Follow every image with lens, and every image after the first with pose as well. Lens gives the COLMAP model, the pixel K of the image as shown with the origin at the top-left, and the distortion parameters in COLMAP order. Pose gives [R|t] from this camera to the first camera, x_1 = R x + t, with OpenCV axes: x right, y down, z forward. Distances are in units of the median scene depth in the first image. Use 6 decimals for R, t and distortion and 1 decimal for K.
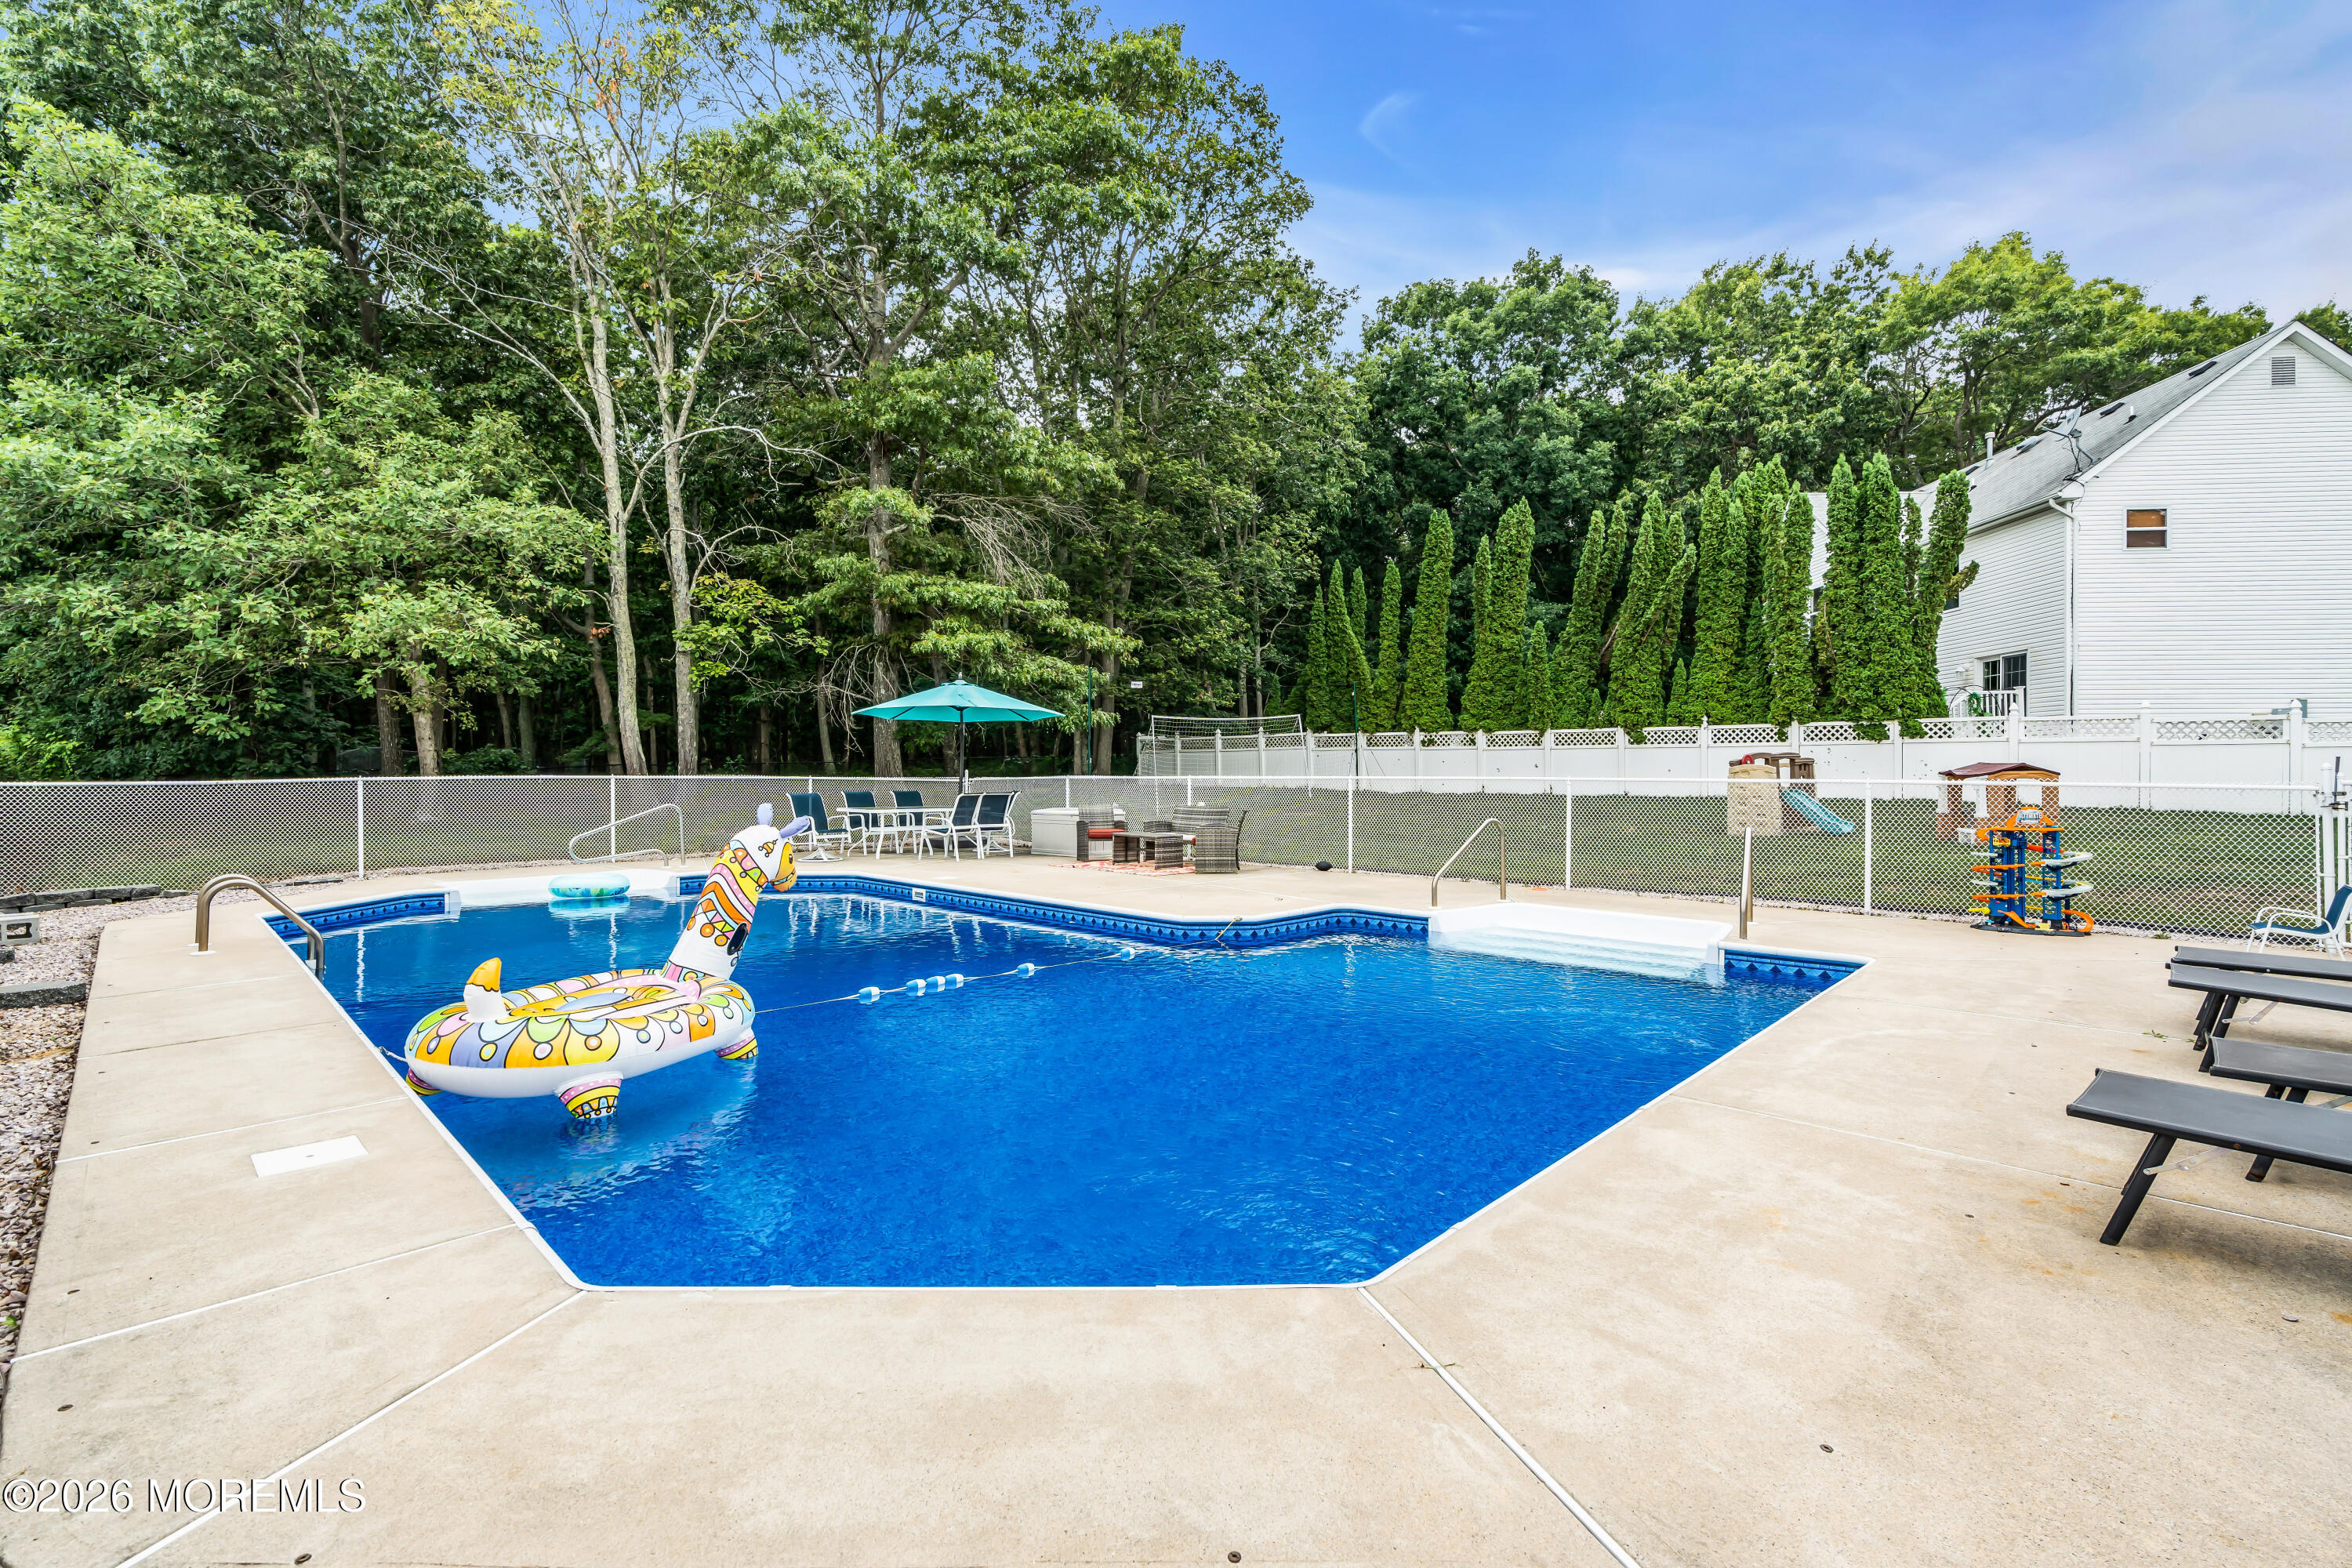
lens RADIAL K [[1050.5, 0, 1172.0], [0, 1050.5, 780.0], [0, 0, 1]] dist [-0.011672, 0.004987]
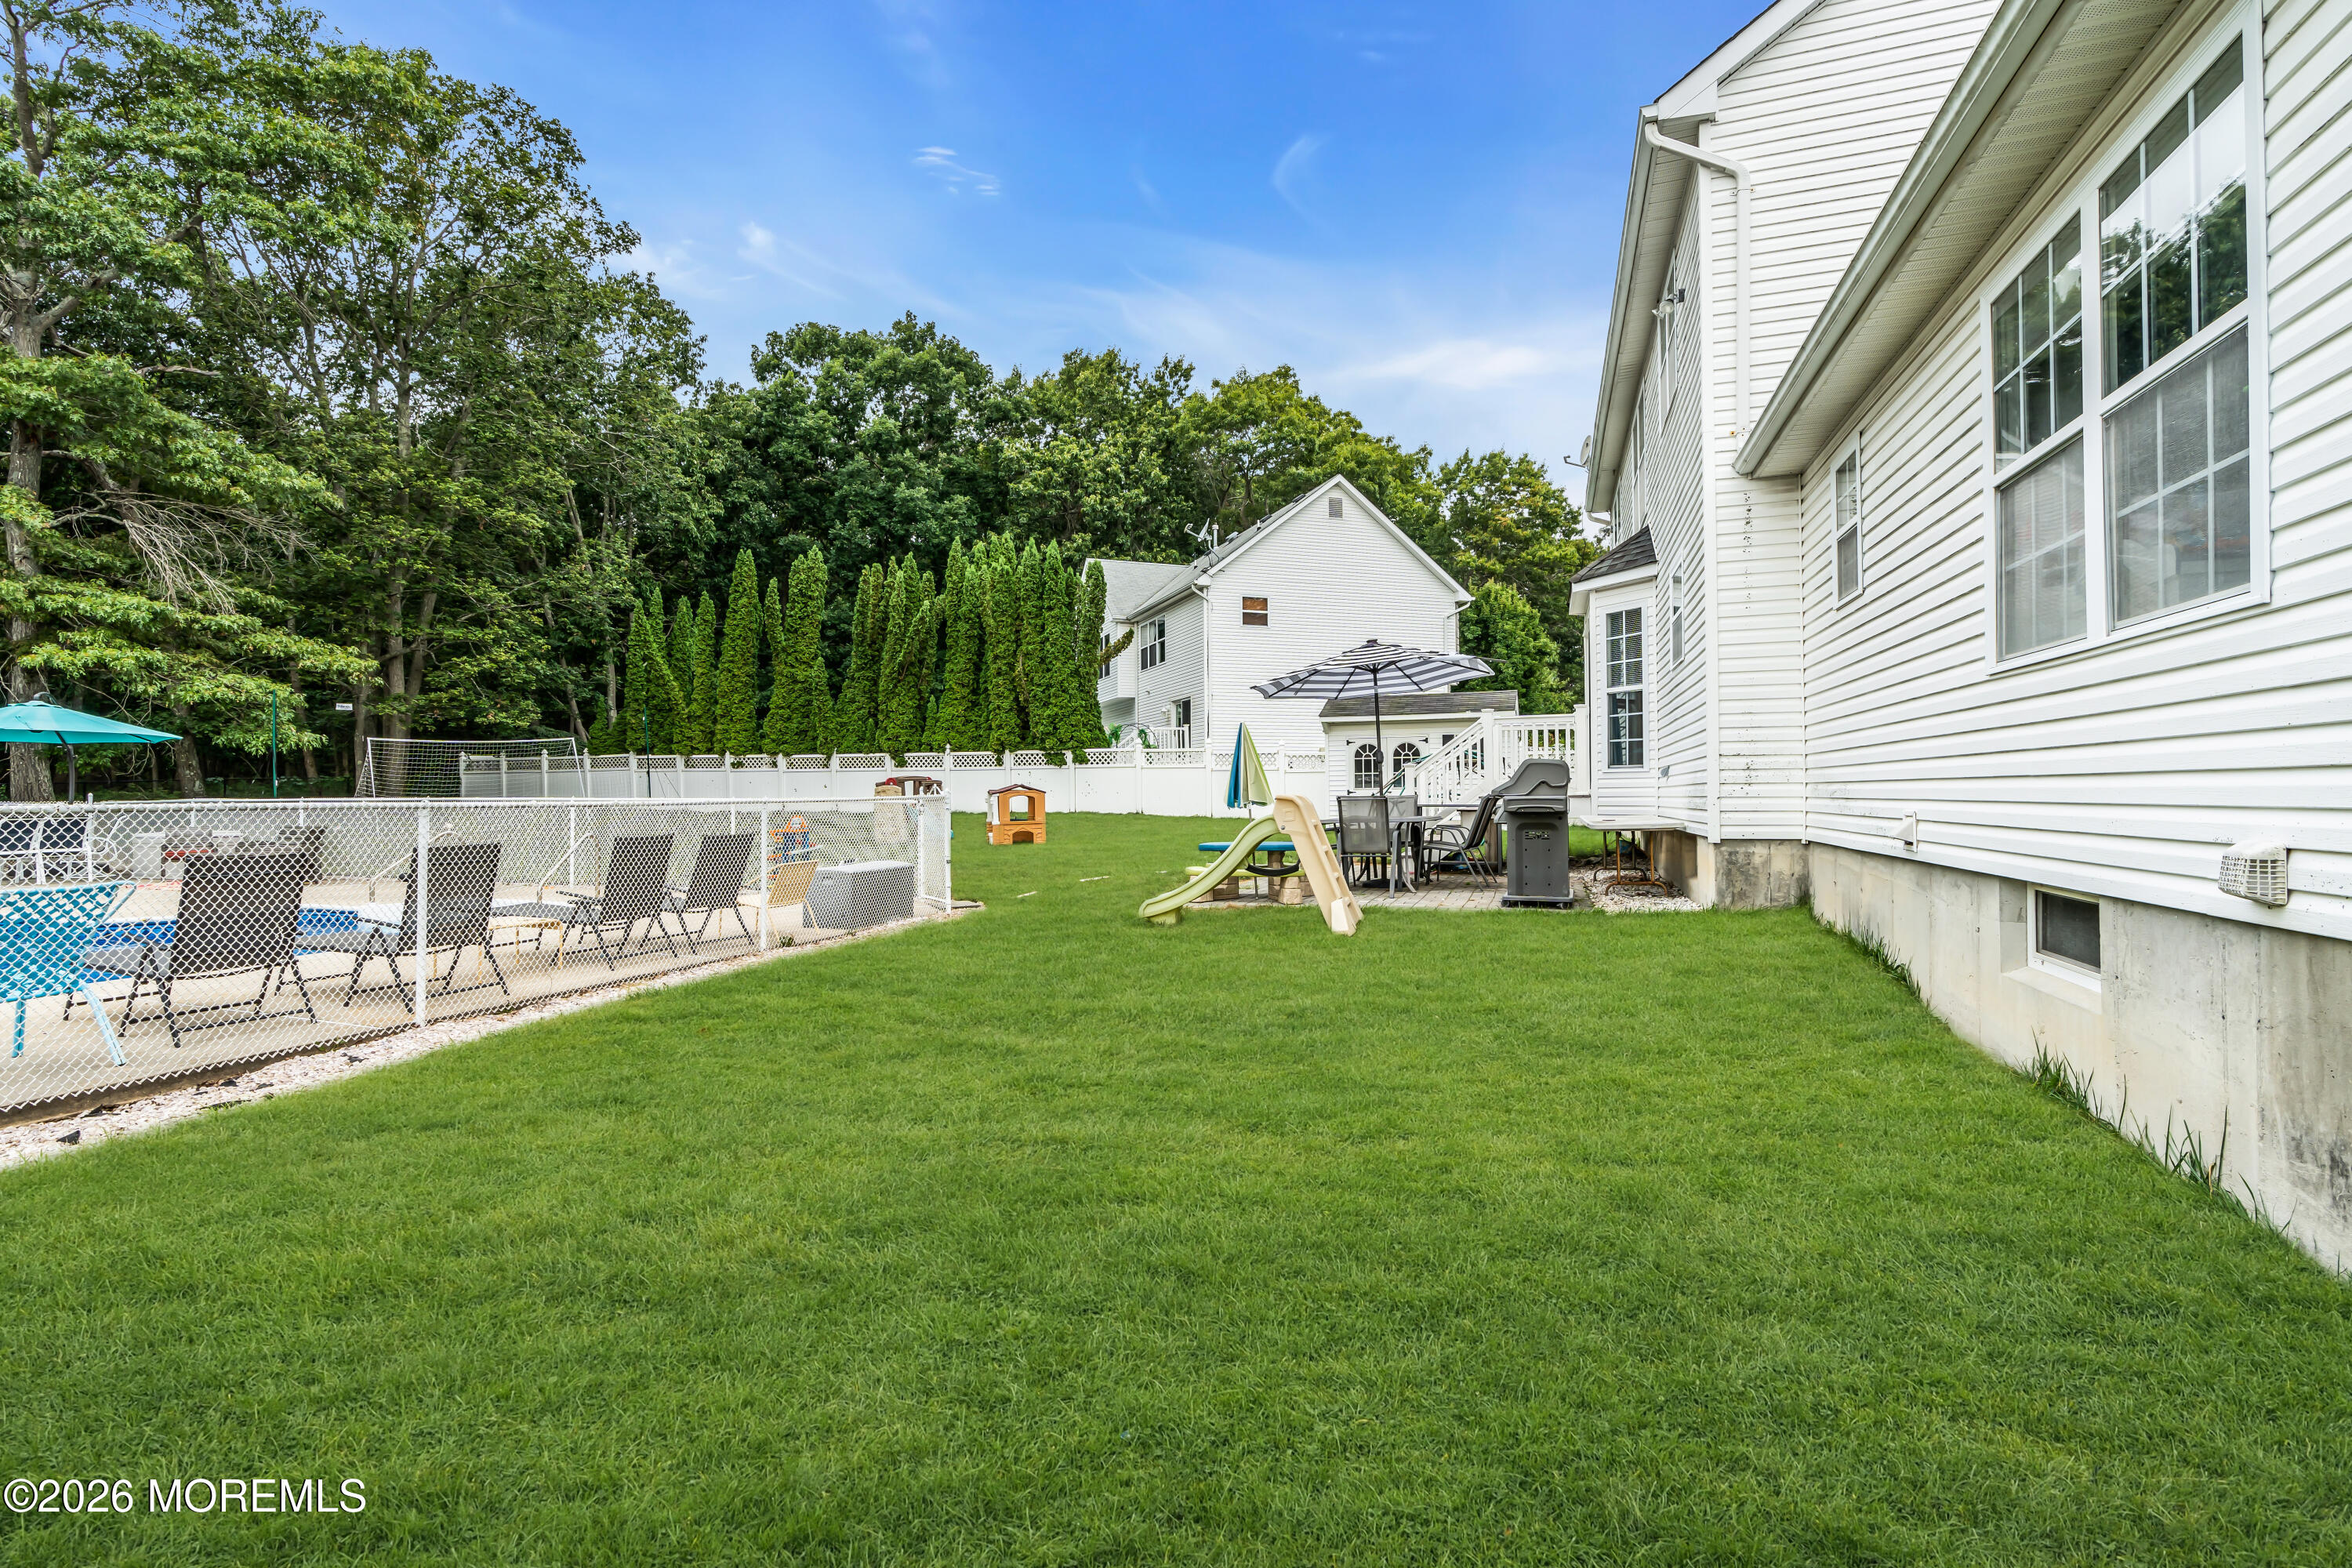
lens RADIAL K [[1075.7, 0, 1176.0], [0, 1075.7, 784.0], [0, 0, 1]] dist [-0.021325, 0.006847]
pose [[0.909025, -0.002486, 0.416733, 0.237537], [0.008401, 0.999888, -0.012360, 0.001439], [-0.416656, 0.014737, 0.908945, -0.220436]]
